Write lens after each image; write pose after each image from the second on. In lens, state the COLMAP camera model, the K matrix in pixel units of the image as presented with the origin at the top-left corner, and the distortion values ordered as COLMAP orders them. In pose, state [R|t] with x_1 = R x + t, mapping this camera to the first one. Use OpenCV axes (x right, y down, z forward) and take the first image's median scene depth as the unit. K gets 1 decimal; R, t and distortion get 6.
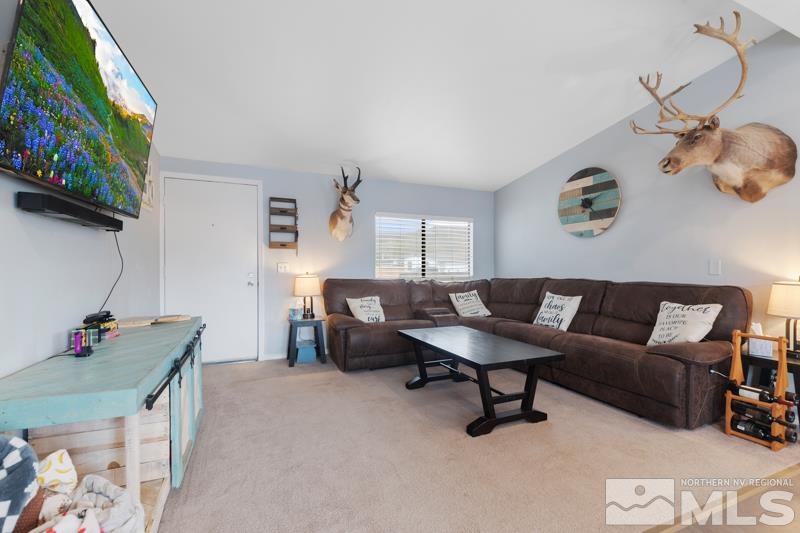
lens RADIAL K [[352.0, 0, 404.9], [0, 352.0, 268.1], [0, 0, 1]] dist [0.001799, 0.000377]
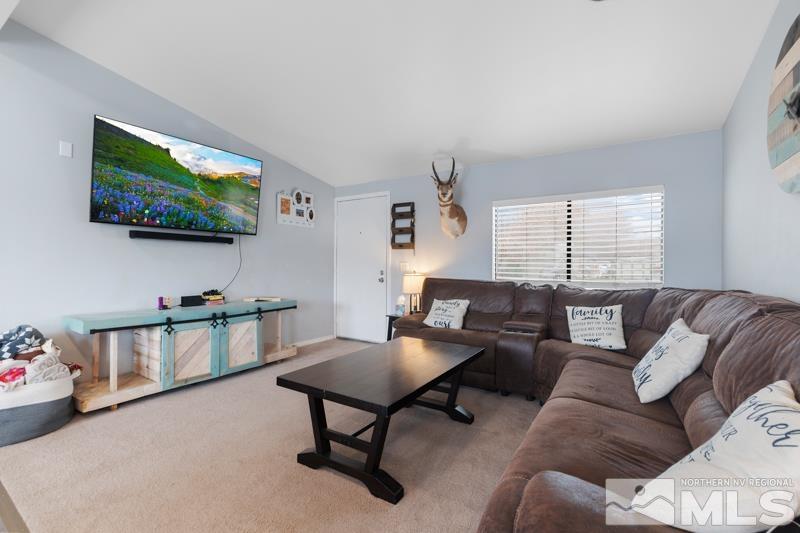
lens RADIAL K [[352.0, 0, 400.6], [0, 352.0, 264.9], [0, 0, 1]] dist [0.001799, 0.000377]
pose [[0.543947, -0.000468, -0.839119, 0.576903], [-0.009564, 0.999931, -0.006757, 0.001370], [0.839065, 0.011701, 0.543906, 0.403289]]
